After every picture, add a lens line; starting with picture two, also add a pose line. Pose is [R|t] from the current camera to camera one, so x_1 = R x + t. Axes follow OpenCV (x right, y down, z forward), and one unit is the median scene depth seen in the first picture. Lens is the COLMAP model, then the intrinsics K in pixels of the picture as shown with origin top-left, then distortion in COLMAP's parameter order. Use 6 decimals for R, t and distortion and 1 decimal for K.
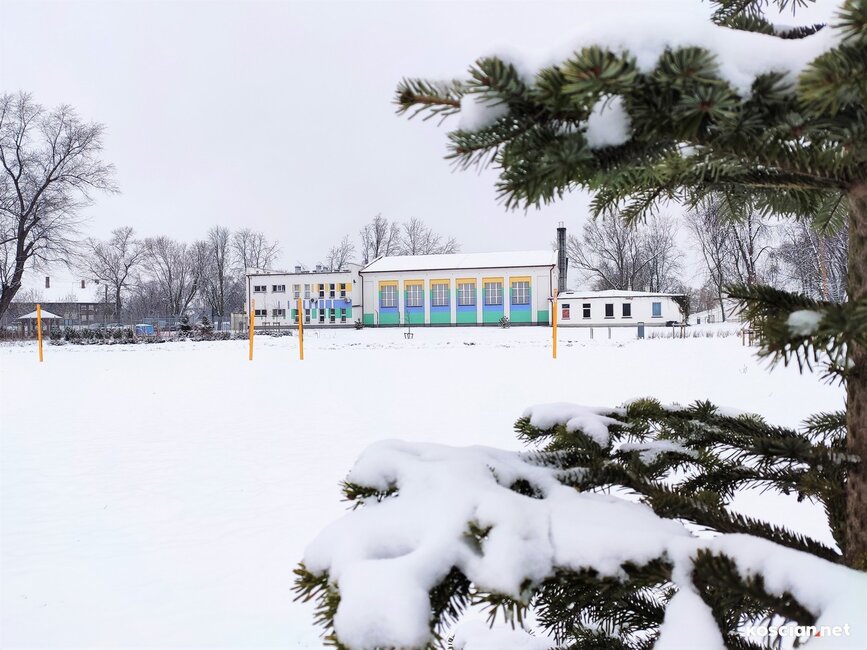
lens RADIAL K [[644.6, 0, 433.5], [0, 644.6, 325.0], [0, 0, 1]] dist [0.044448, -0.000831]
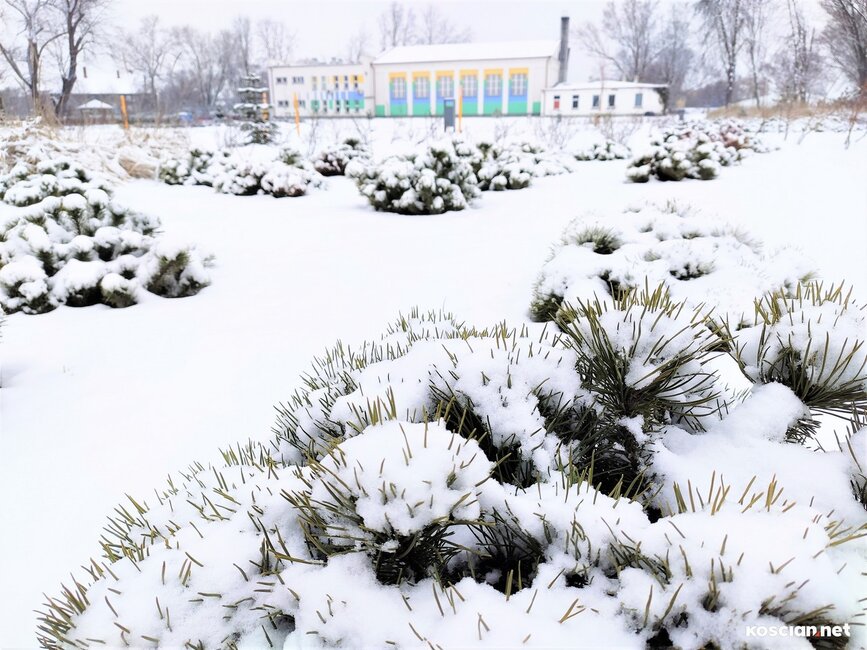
lens RADIAL K [[654.3, 0, 433.5], [0, 654.3, 325.0], [0, 0, 1]] dist [0.013218, -0.001998]
pose [[0.998141, 0.019703, -0.057671, 0.060089], [-0.001365, 0.953291, 0.302051, 0.002831], [0.060928, -0.301410, 0.951546, -0.162628]]
